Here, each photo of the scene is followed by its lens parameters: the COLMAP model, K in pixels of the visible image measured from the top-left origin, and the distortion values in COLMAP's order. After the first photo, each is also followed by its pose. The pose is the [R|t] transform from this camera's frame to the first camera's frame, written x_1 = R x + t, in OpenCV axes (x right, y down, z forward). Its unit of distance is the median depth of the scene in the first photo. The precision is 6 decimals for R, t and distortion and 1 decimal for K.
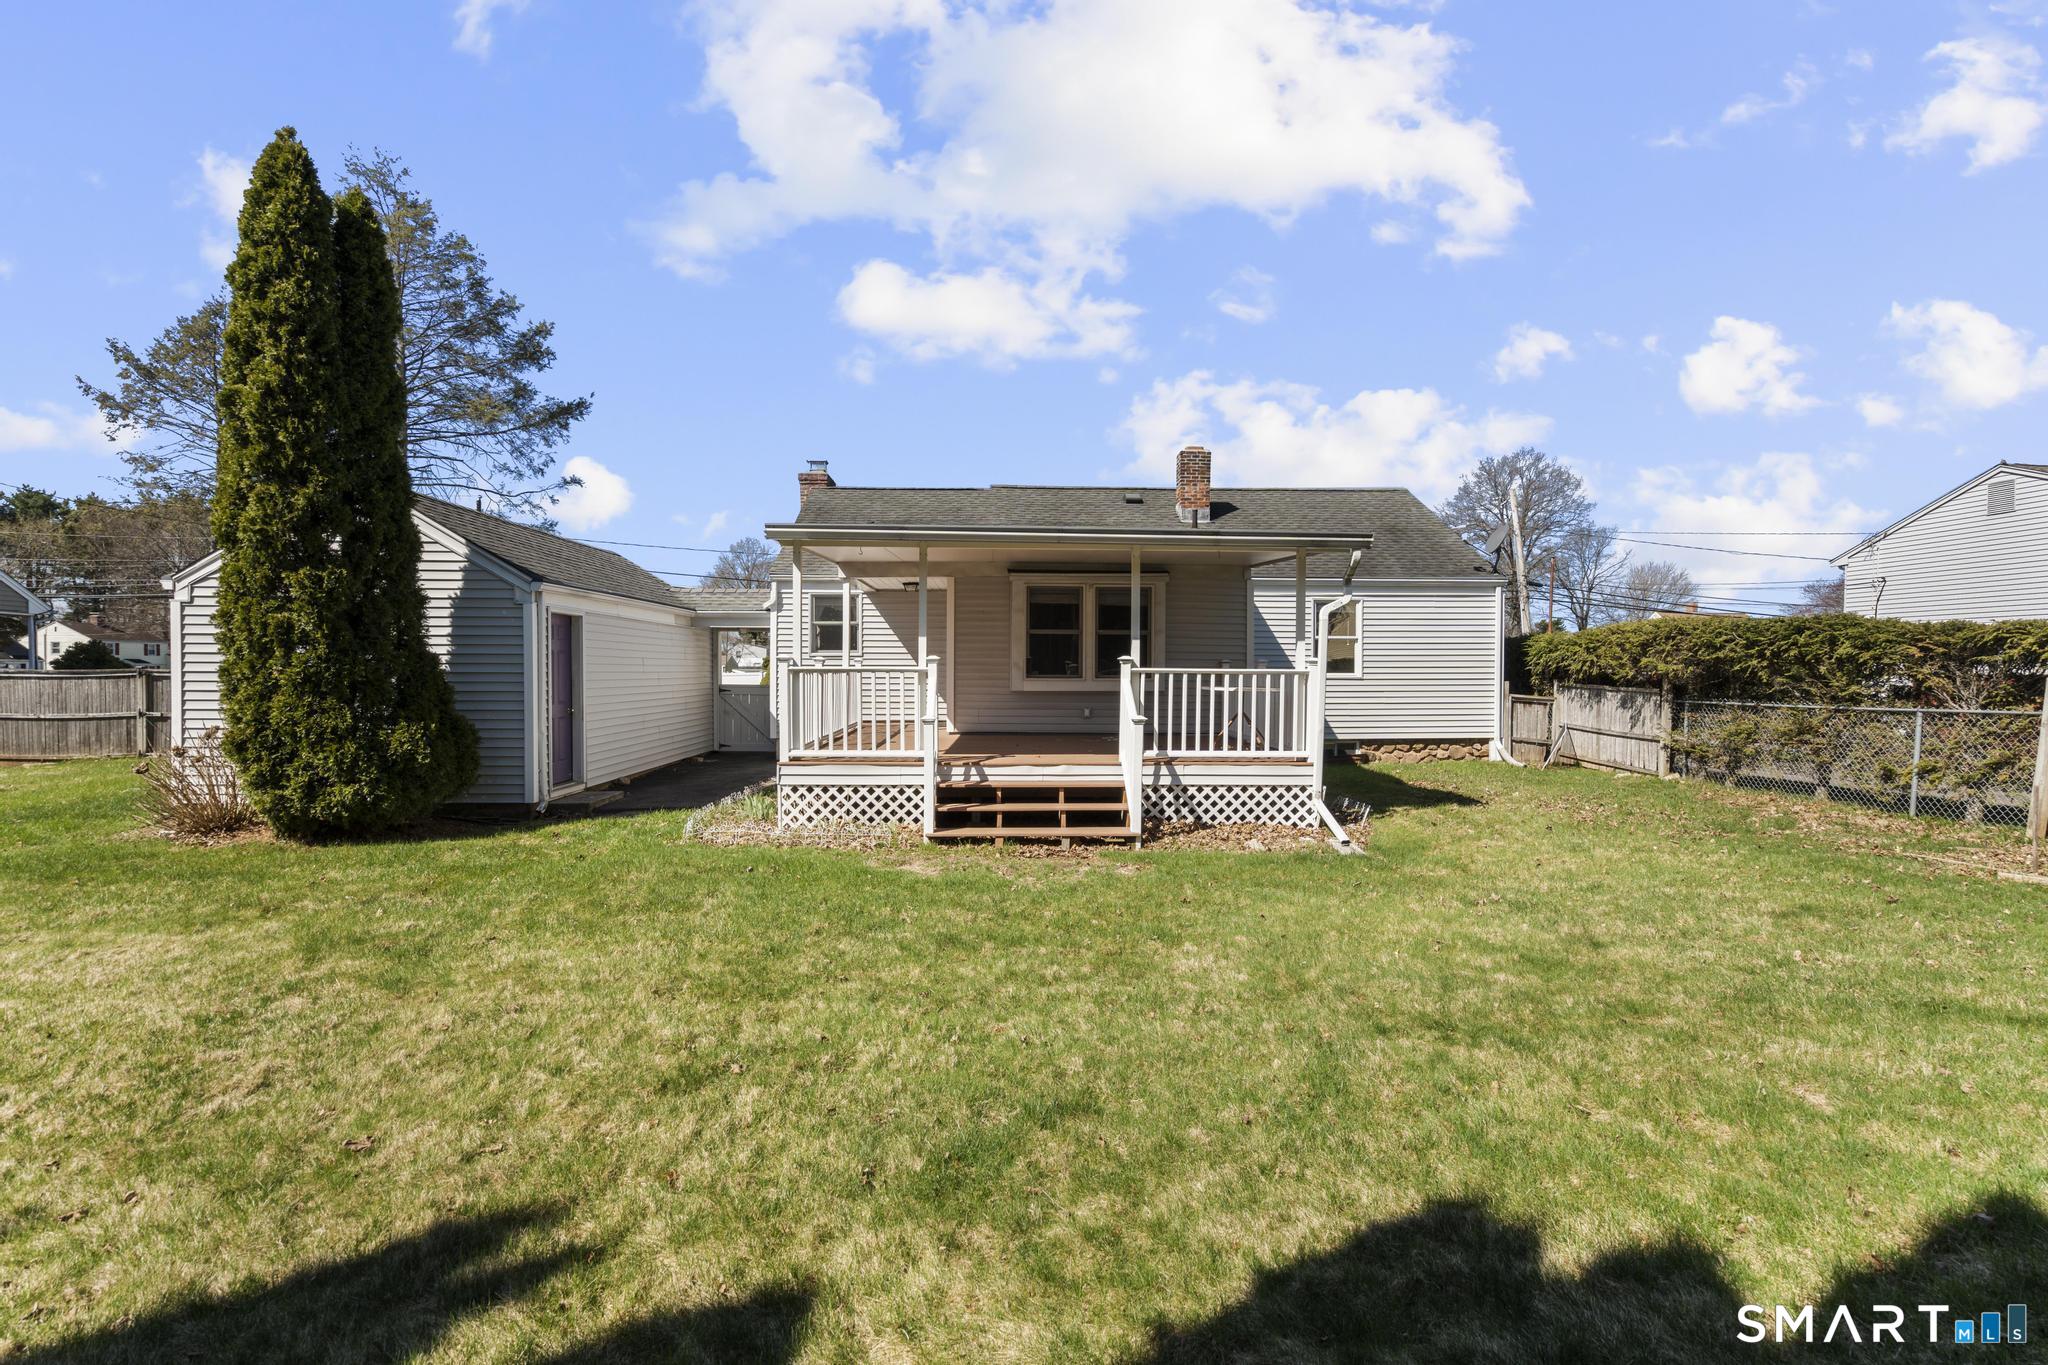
lens RADIAL K [[912.3, 0, 1022.0], [0, 912.3, 684.1], [0, 0, 1]] dist [0.000455, 0.000642]
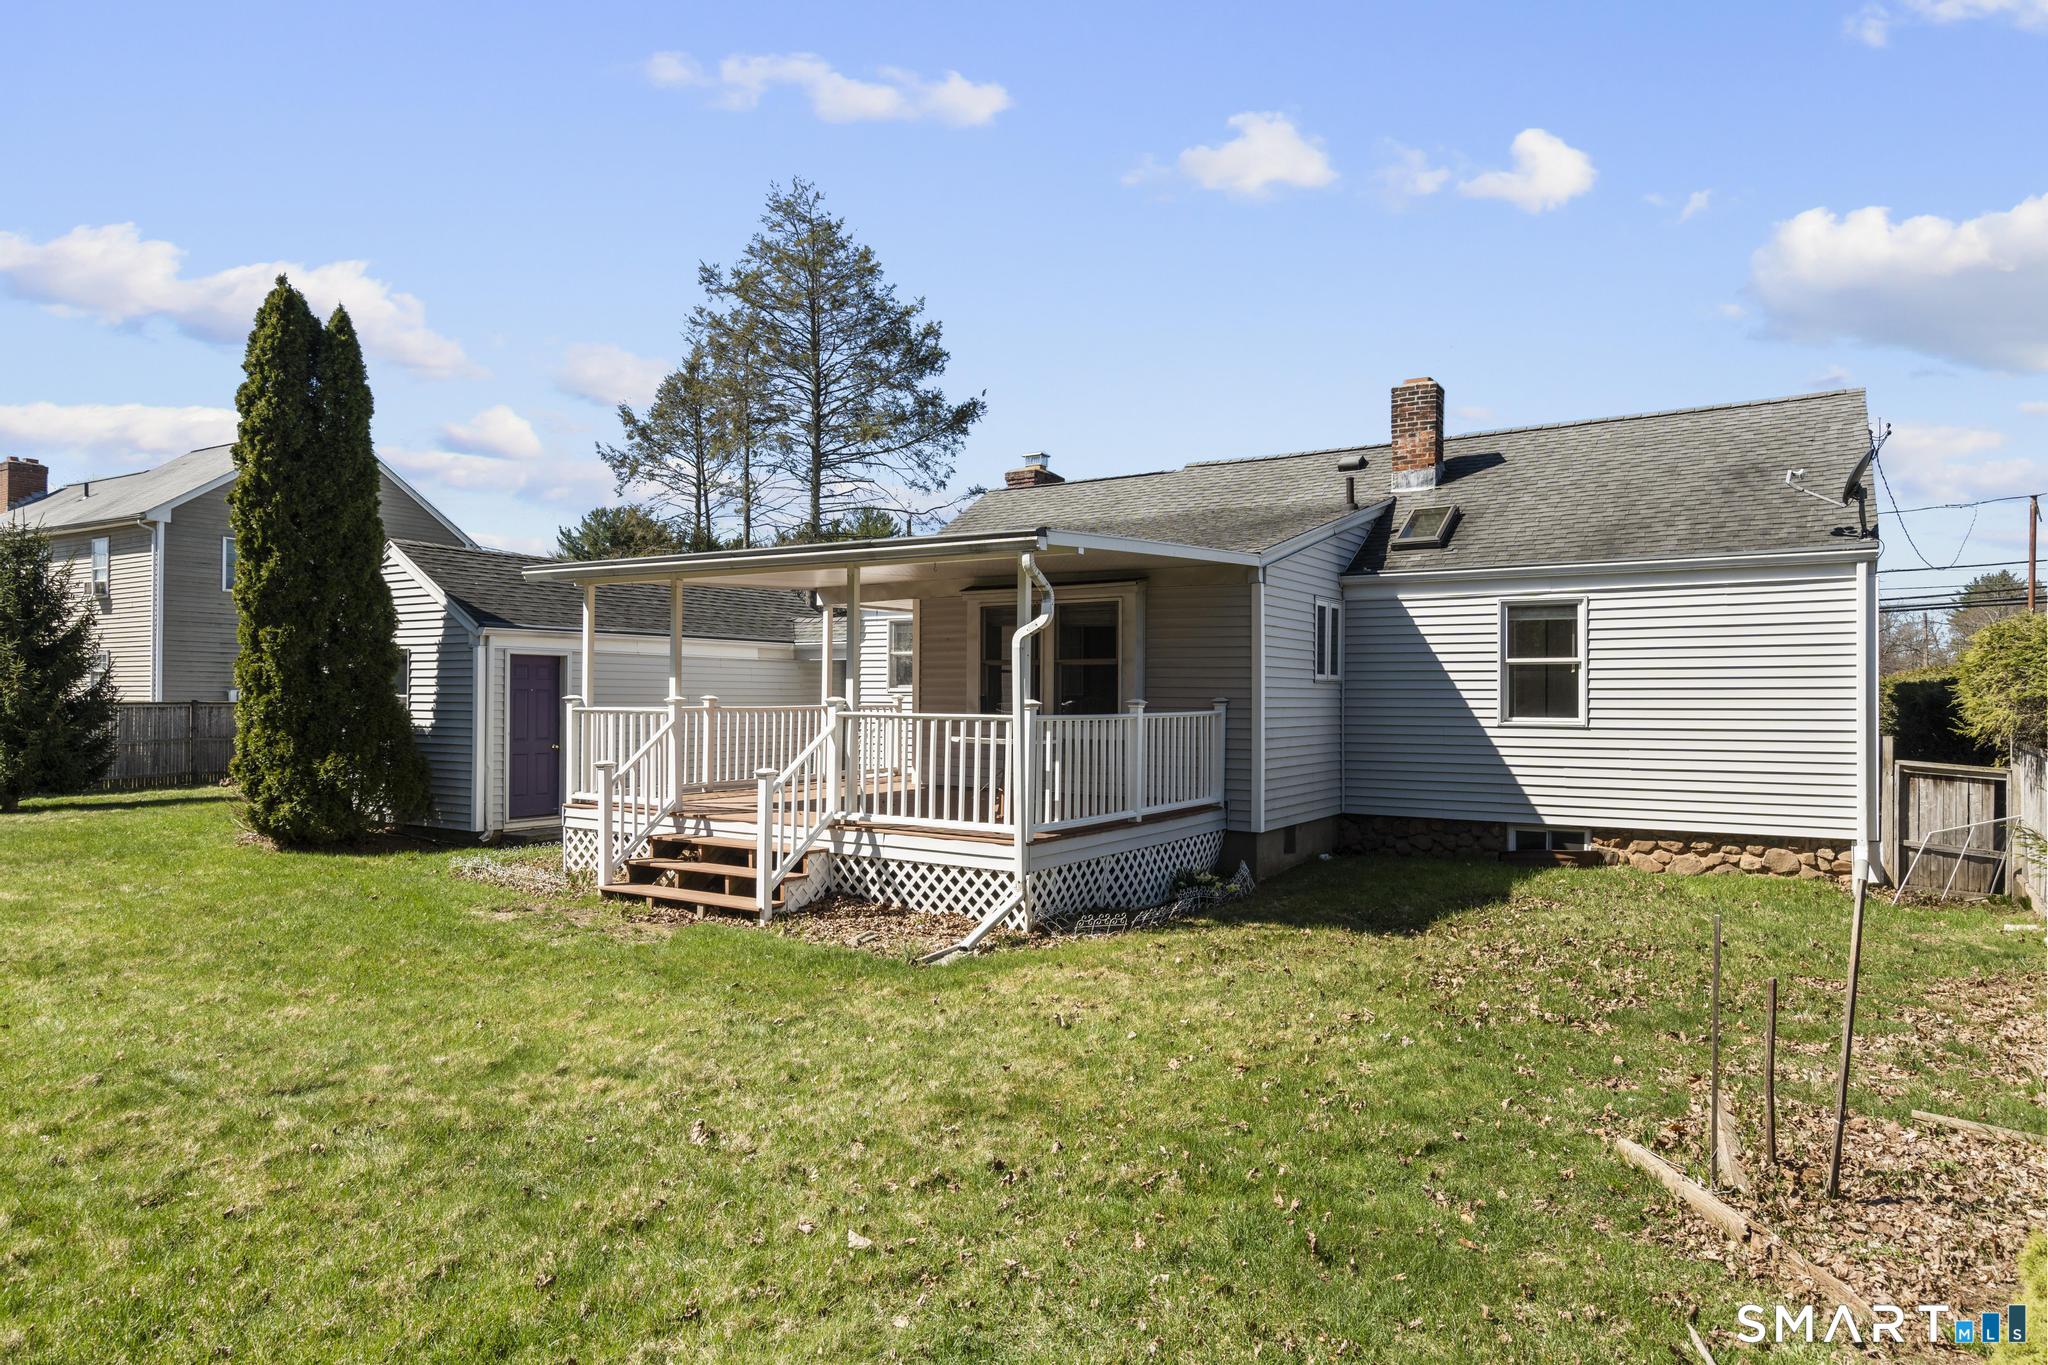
lens RADIAL K [[1223.2, 0, 1027.9], [0, 1223.2, 689.1], [0, 0, 1]] dist [0.013950, 0.000146]
pose [[0.820931, -0.001899, -0.571025, 0.849534], [-0.011905, 0.999720, -0.020439, -0.016699], [0.570904, 0.023577, 0.820678, 0.178366]]
